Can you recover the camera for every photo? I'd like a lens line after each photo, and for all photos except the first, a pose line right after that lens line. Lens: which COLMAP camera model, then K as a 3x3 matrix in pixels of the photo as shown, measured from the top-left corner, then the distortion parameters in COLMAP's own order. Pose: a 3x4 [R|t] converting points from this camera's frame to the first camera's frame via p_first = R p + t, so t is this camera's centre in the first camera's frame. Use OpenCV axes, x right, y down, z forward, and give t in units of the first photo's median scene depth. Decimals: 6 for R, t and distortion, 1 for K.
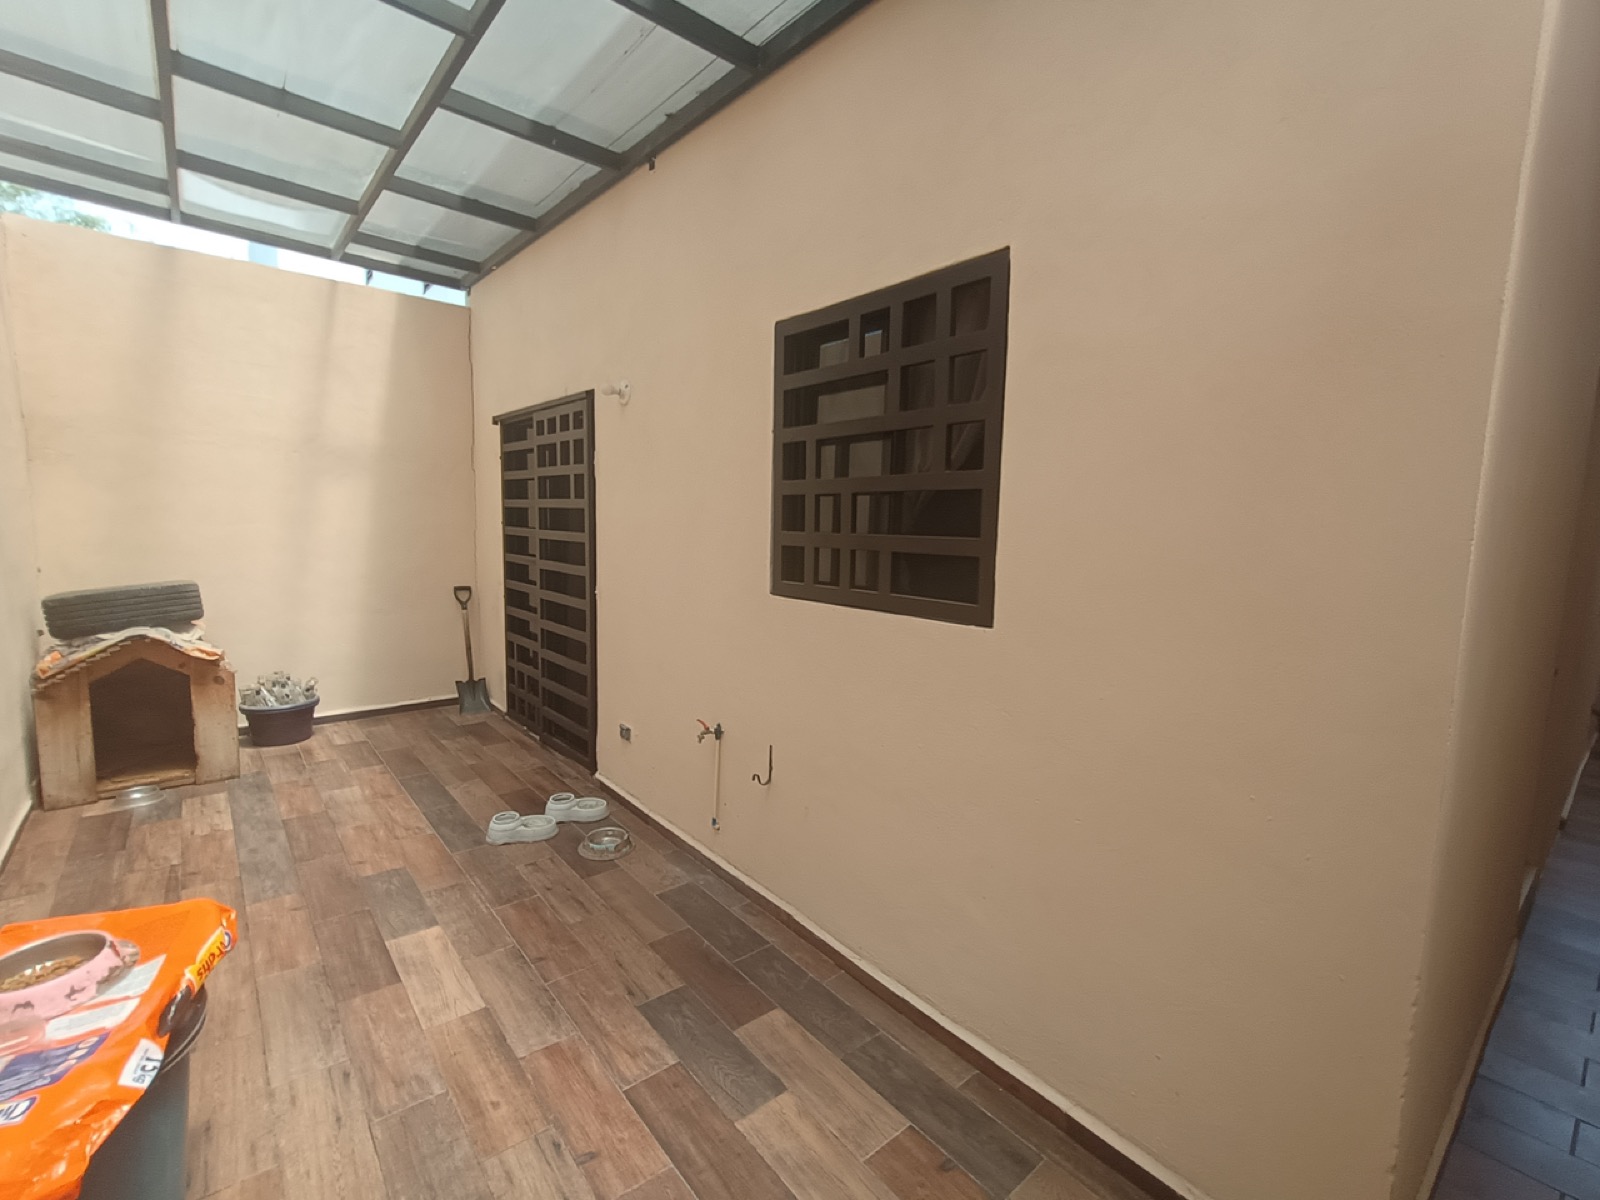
lens RADIAL K [[720.6, 0, 802.0], [0, 720.6, 596.4], [0, 0, 1]] dist [0.005627, -0.000219]
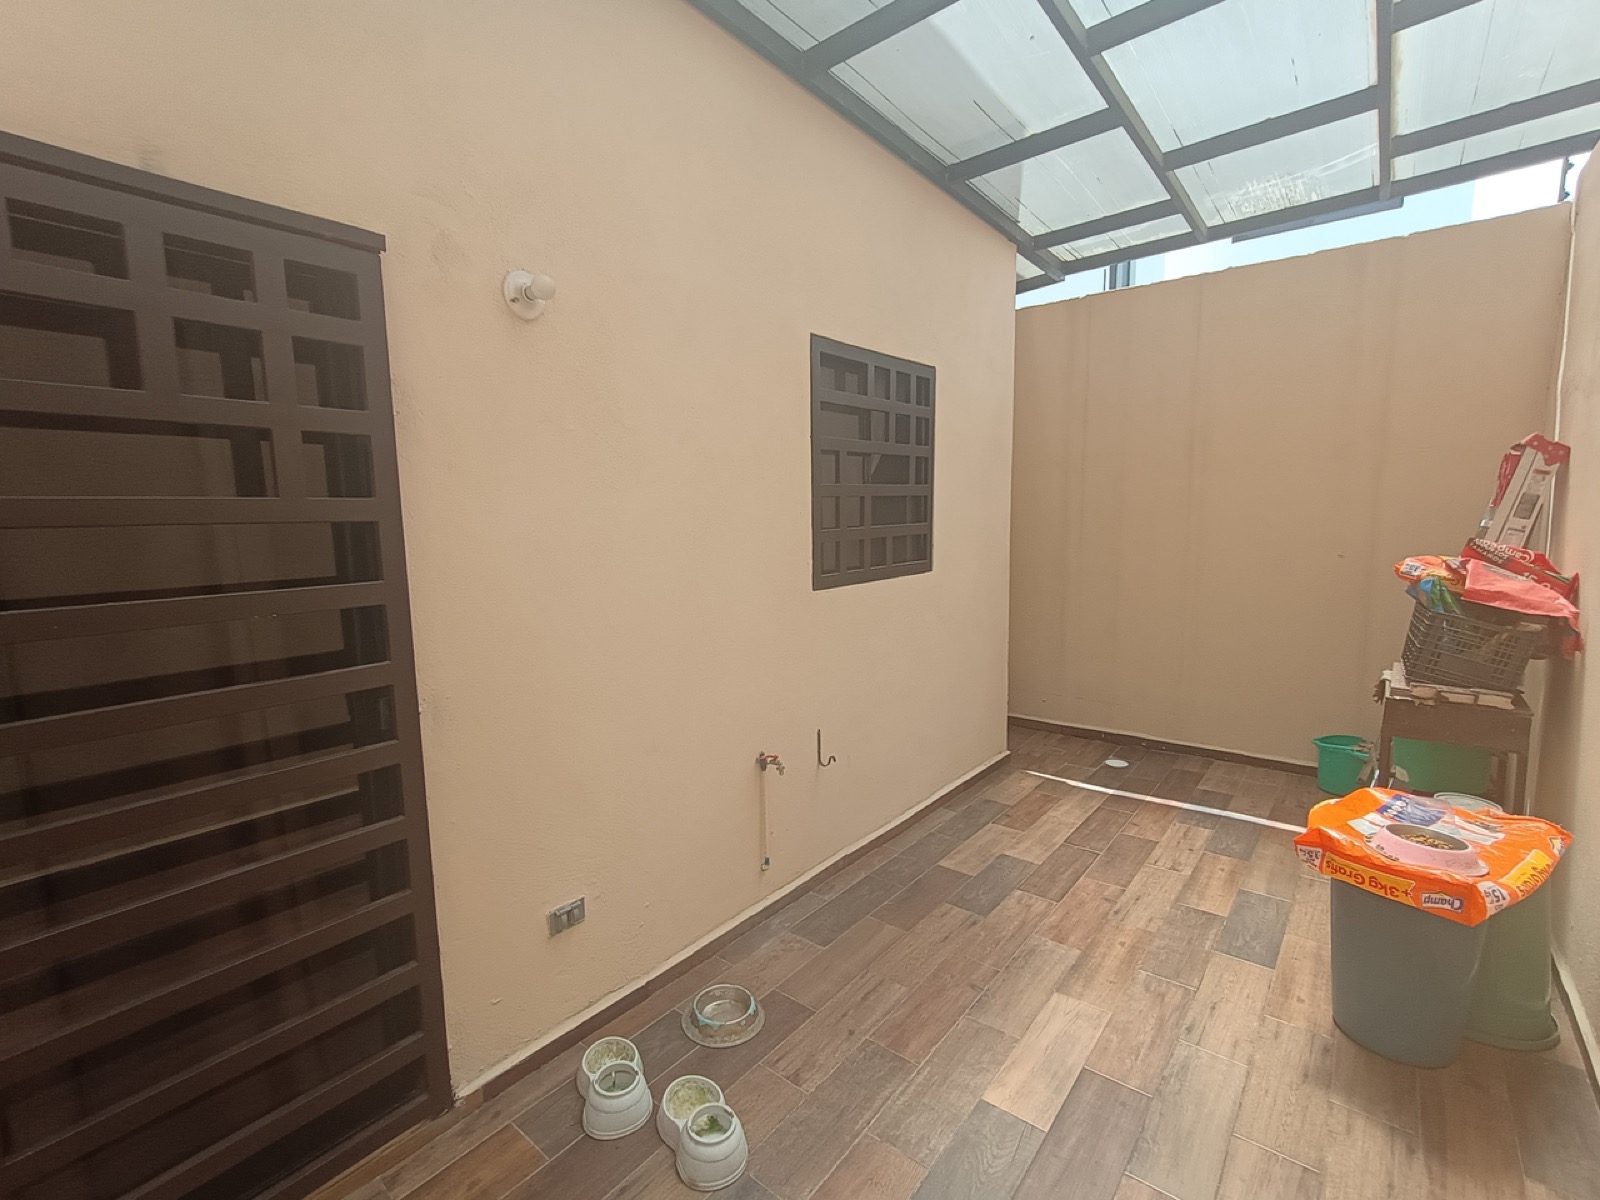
lens RADIAL K [[720.6, 0, 800.4], [0, 720.6, 601.1], [0, 0, 1]] dist [0.005627, -0.000219]
pose [[-0.188562, -0.148611, 0.970752, -1.334363], [0.114520, 0.978413, 0.172029, -0.215550], [-0.975361, 0.143609, -0.167472, 1.491828]]
